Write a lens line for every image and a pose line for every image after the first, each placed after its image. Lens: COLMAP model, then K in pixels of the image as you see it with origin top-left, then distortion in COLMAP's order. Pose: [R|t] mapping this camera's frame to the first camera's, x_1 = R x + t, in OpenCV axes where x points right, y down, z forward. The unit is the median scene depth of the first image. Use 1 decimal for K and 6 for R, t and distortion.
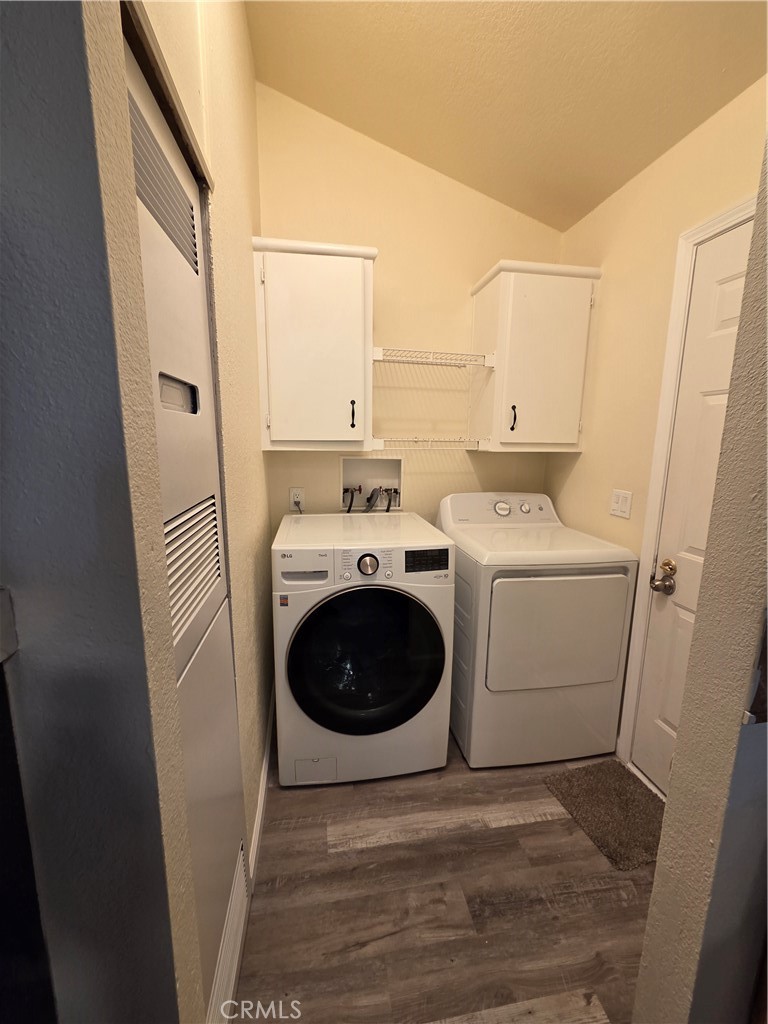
lens RADIAL K [[421.7, 0, 383.9], [0, 421.7, 514.8], [0, 0, 1]] dist [0.002530, -0.001433]
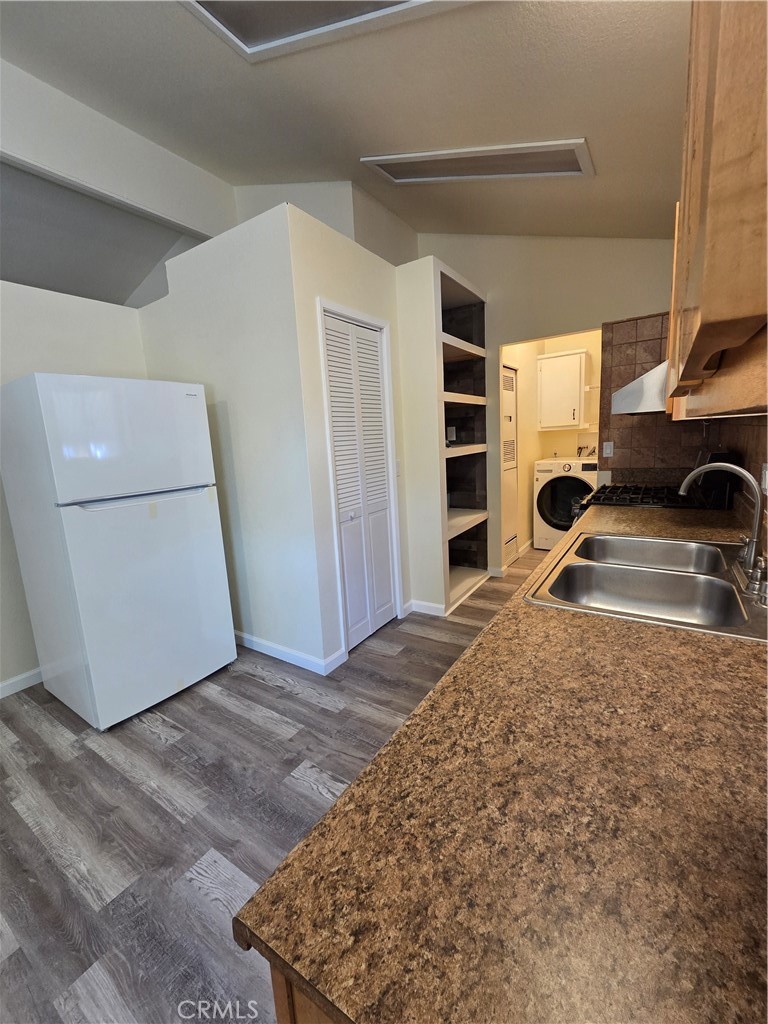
lens RADIAL K [[421.7, 0, 382.4], [0, 421.7, 509.4], [0, 0, 1]] dist [0.002530, -0.001433]
pose [[0.733287, 0.062378, -0.677052, 1.001236], [-0.057004, 0.997917, 0.030201, 0.382874], [0.677526, 0.016449, 0.735315, -1.957247]]
